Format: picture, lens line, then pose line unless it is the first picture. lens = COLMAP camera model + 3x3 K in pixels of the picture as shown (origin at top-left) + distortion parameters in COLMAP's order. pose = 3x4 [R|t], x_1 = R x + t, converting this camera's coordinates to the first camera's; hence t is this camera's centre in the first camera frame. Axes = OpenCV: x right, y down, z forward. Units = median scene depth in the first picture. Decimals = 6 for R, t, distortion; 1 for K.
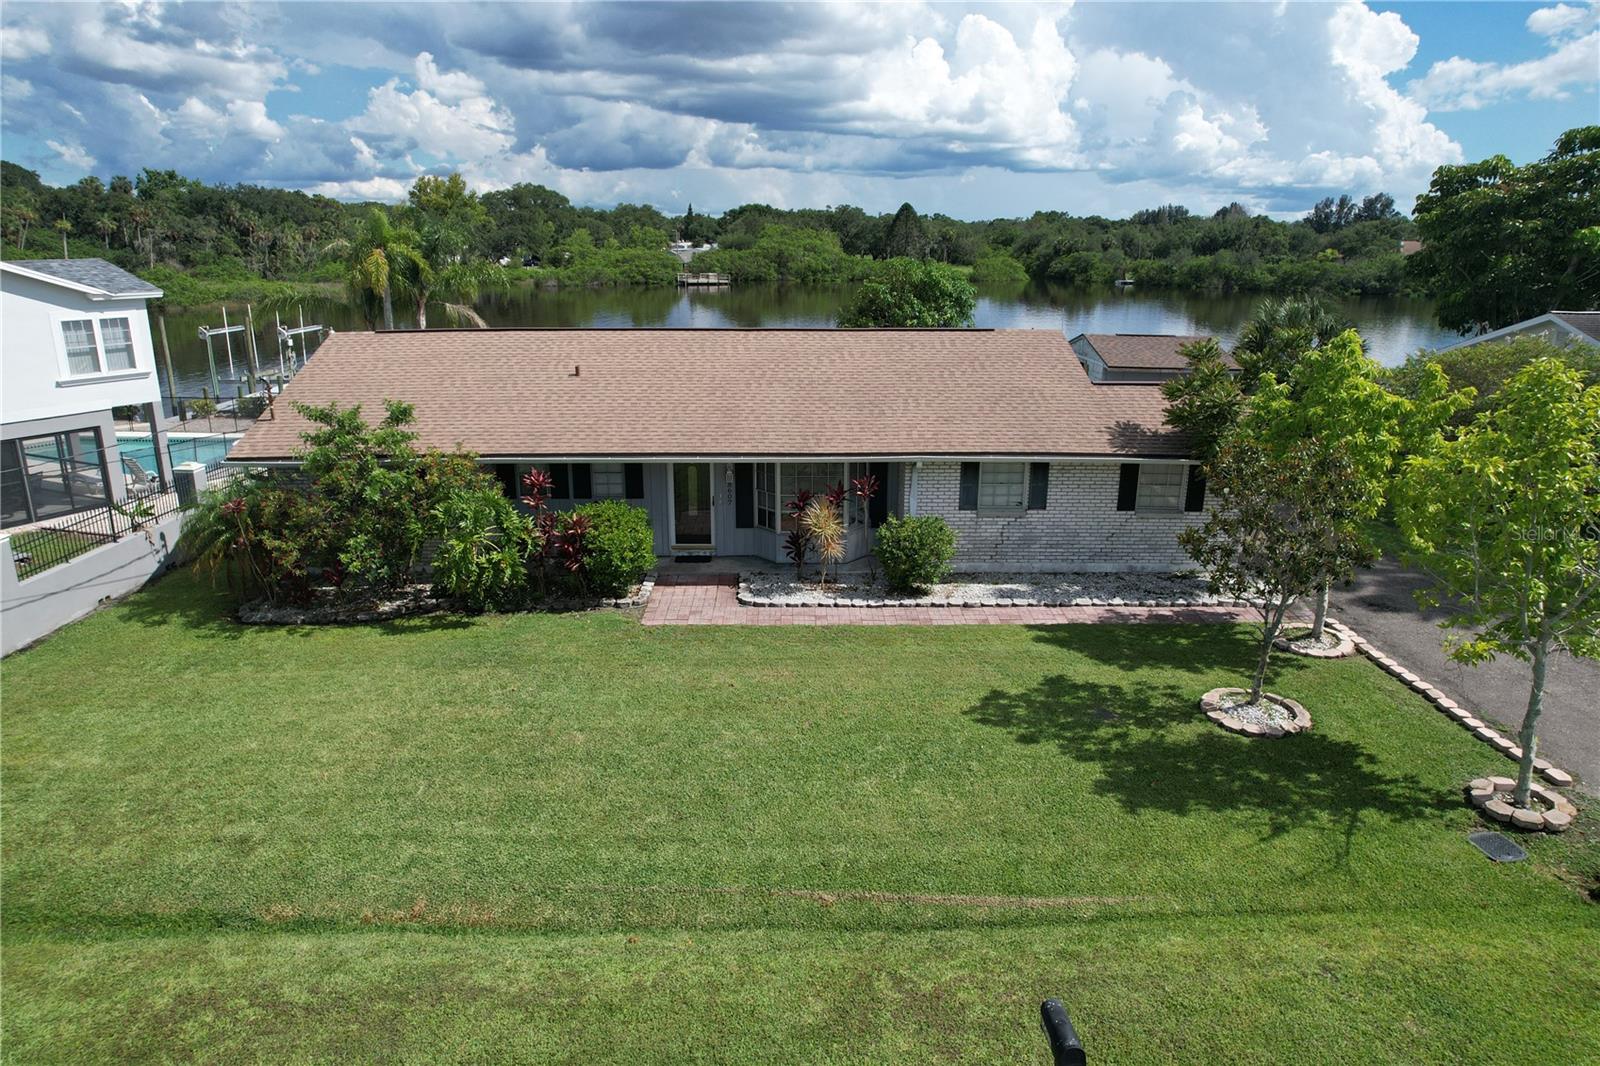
lens RADIAL K [[1023.4, 0, 802.7], [0, 1023.4, 531.1], [0, 0, 1]] dist [-0.076893, 0.065336]
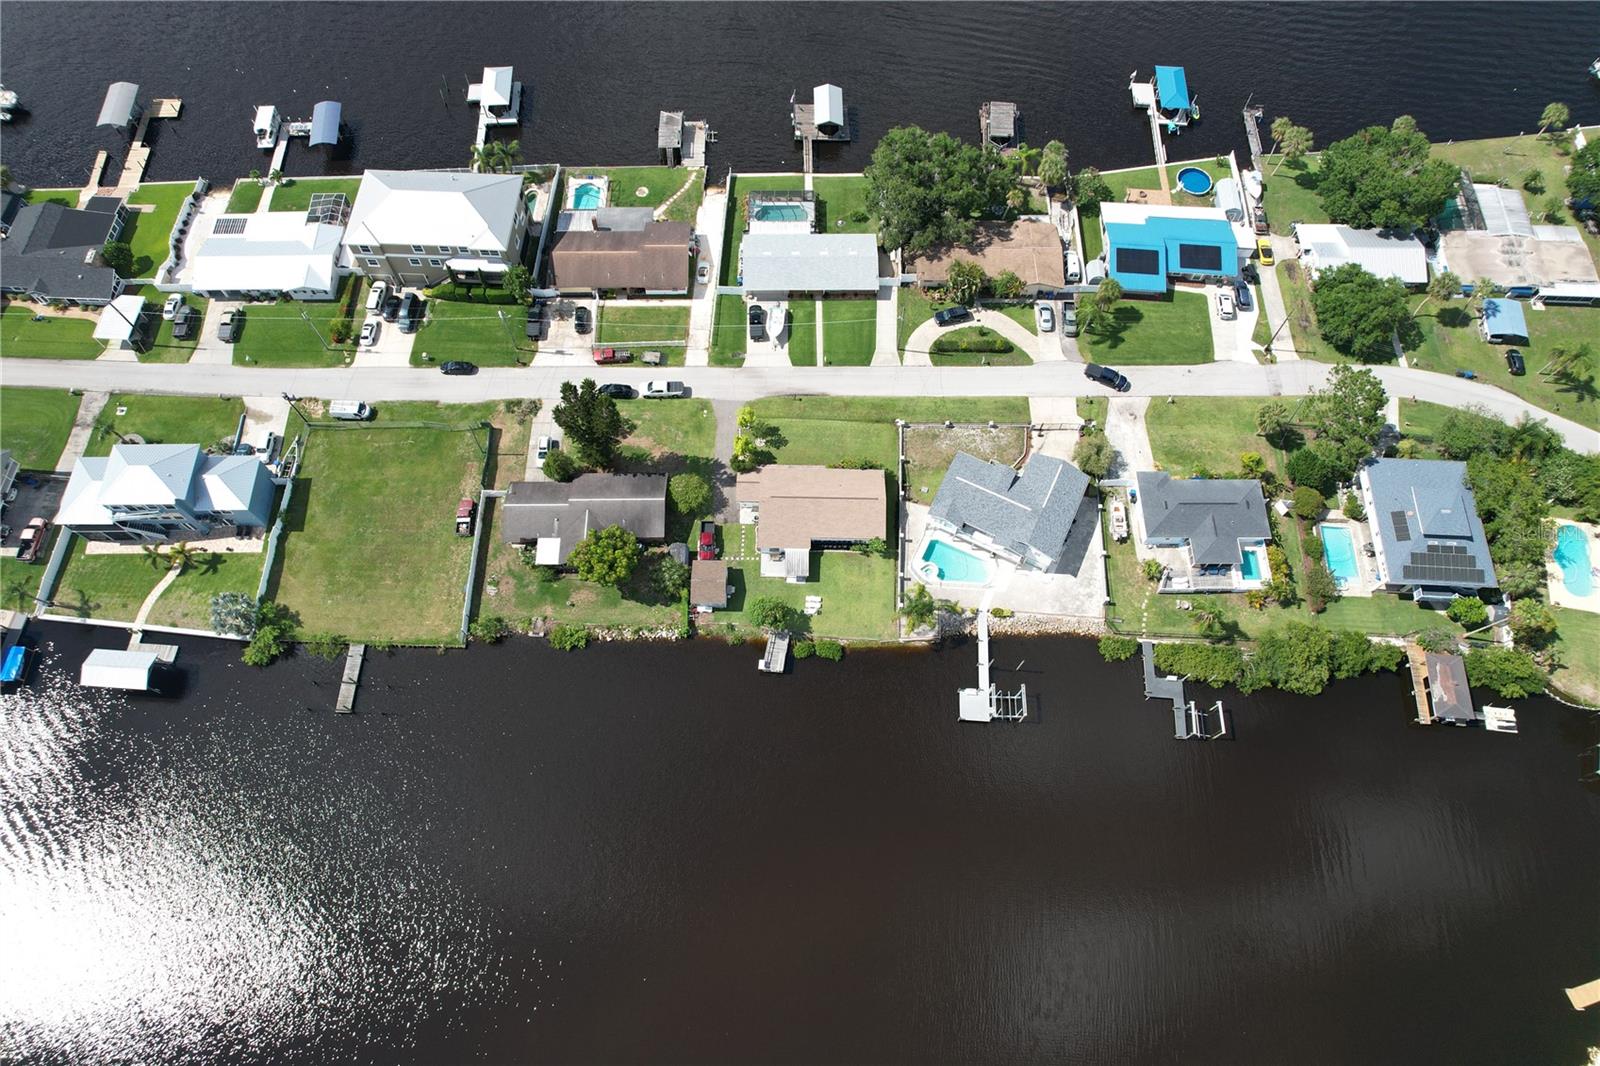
lens RADIAL K [[1023.4, 0, 807.3], [0, 1023.4, 532.5], [0, 0, 1]] dist [-0.076893, 0.065336]
pose [[-0.999127, -0.040476, -0.010334, 0.043826], [-0.016536, 0.156038, 0.987613, -7.467409], [-0.038362, 0.986921, -0.156571, 2.675205]]
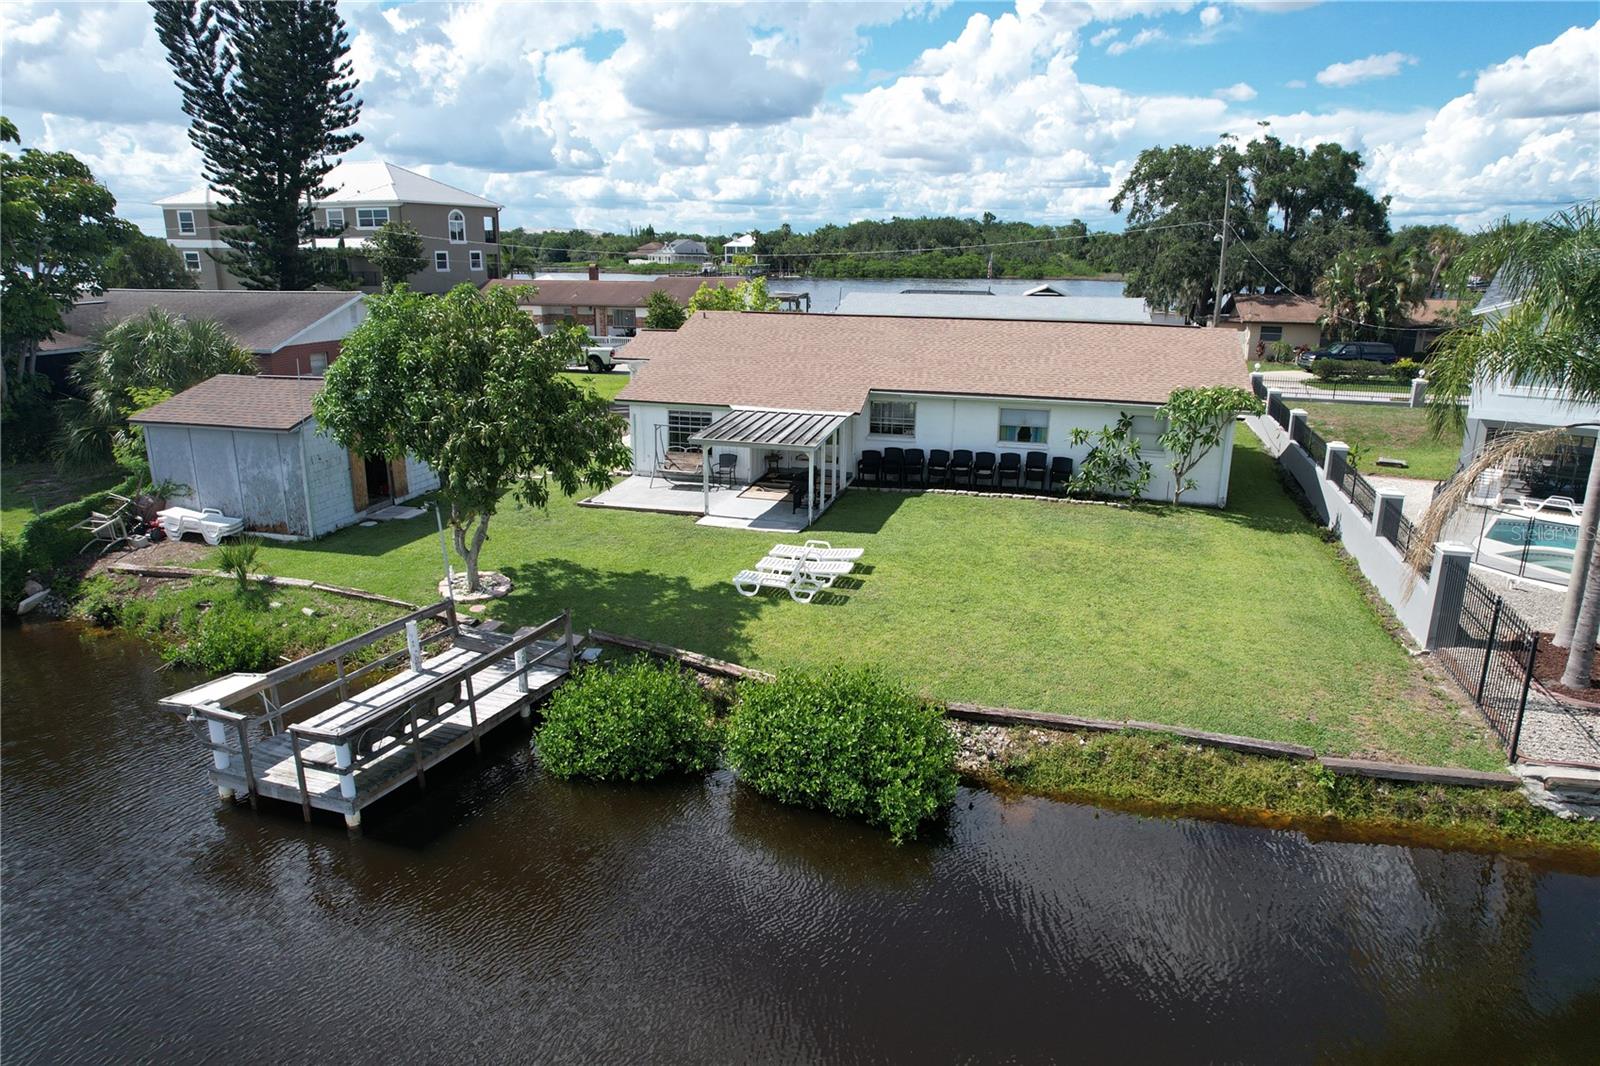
lens RADIAL K [[1023.4, 0, 803.5], [0, 1023.4, 525.3], [0, 0, 1]] dist [-0.076893, 0.065336]
pose [[-0.960530, -0.087422, 0.264083, -0.380063], [0.059112, 0.863508, 0.500859, -0.819208], [-0.271824, 0.496701, -0.824257, 2.933708]]
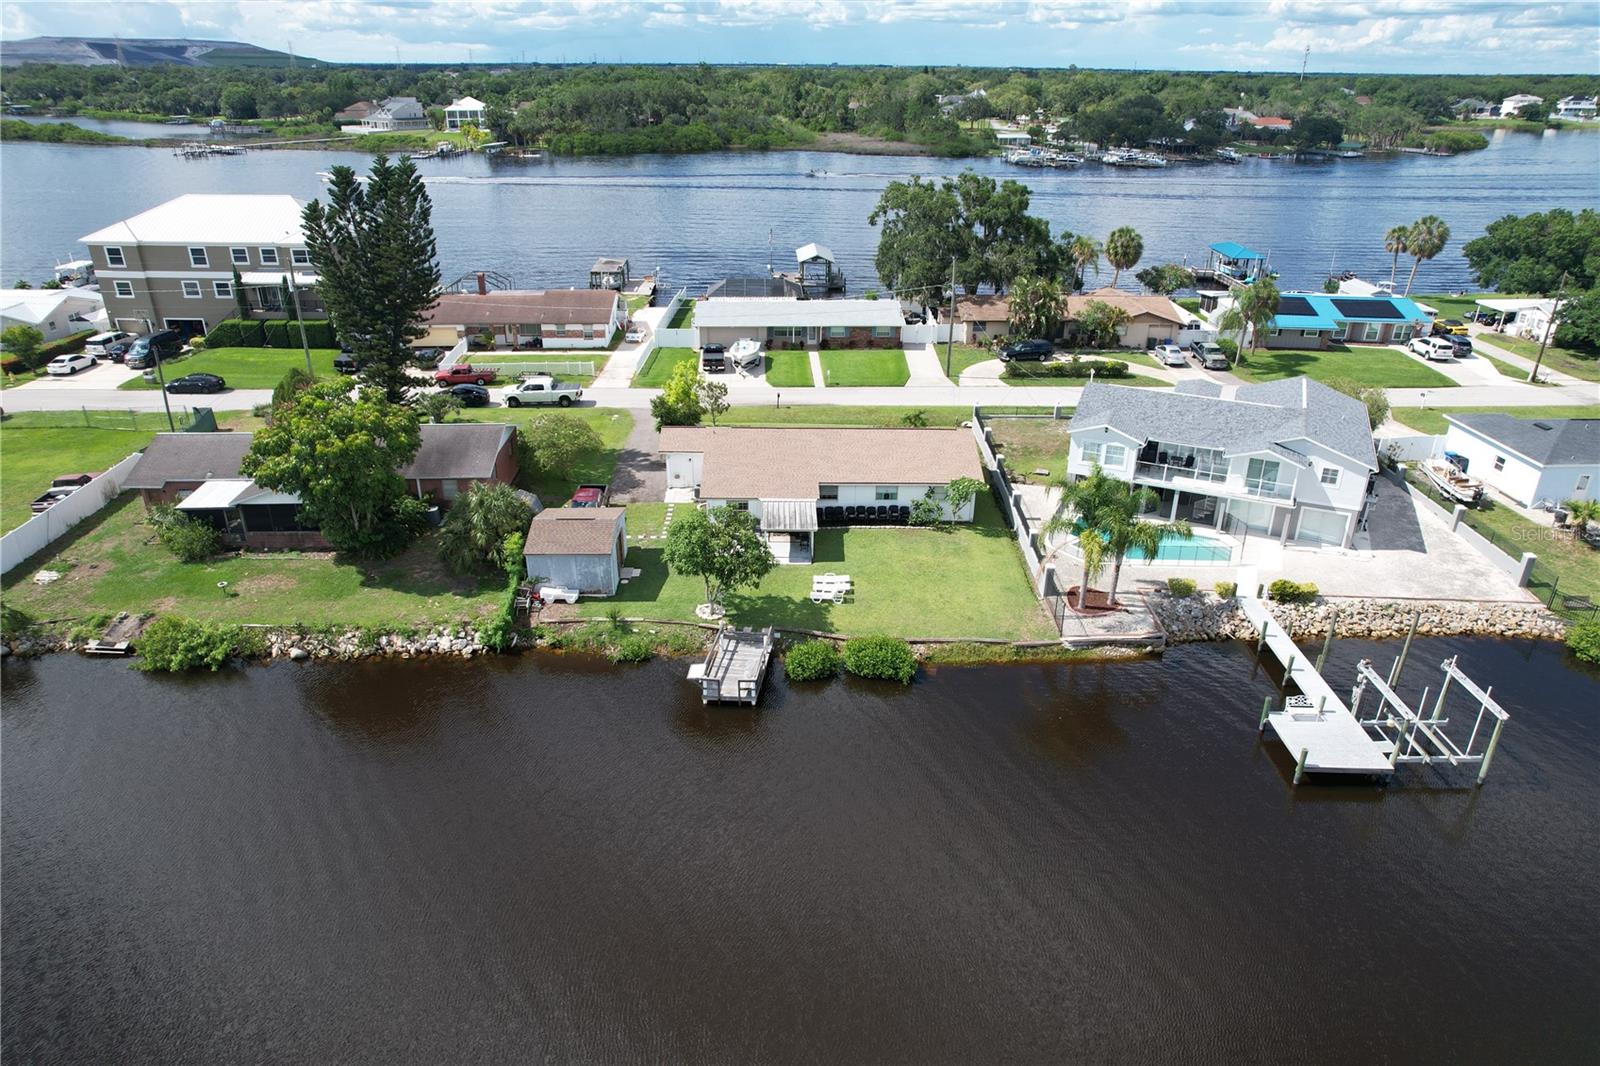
lens RADIAL K [[1023.4, 0, 804.3], [0, 1023.4, 526.0], [0, 0, 1]] dist [-0.076893, 0.065336]
pose [[-0.999830, -0.017056, -0.007066, 0.007873], [-0.017601, 0.765106, 0.643664, -2.238750], [-0.005573, 0.643679, -0.765276, 4.167580]]
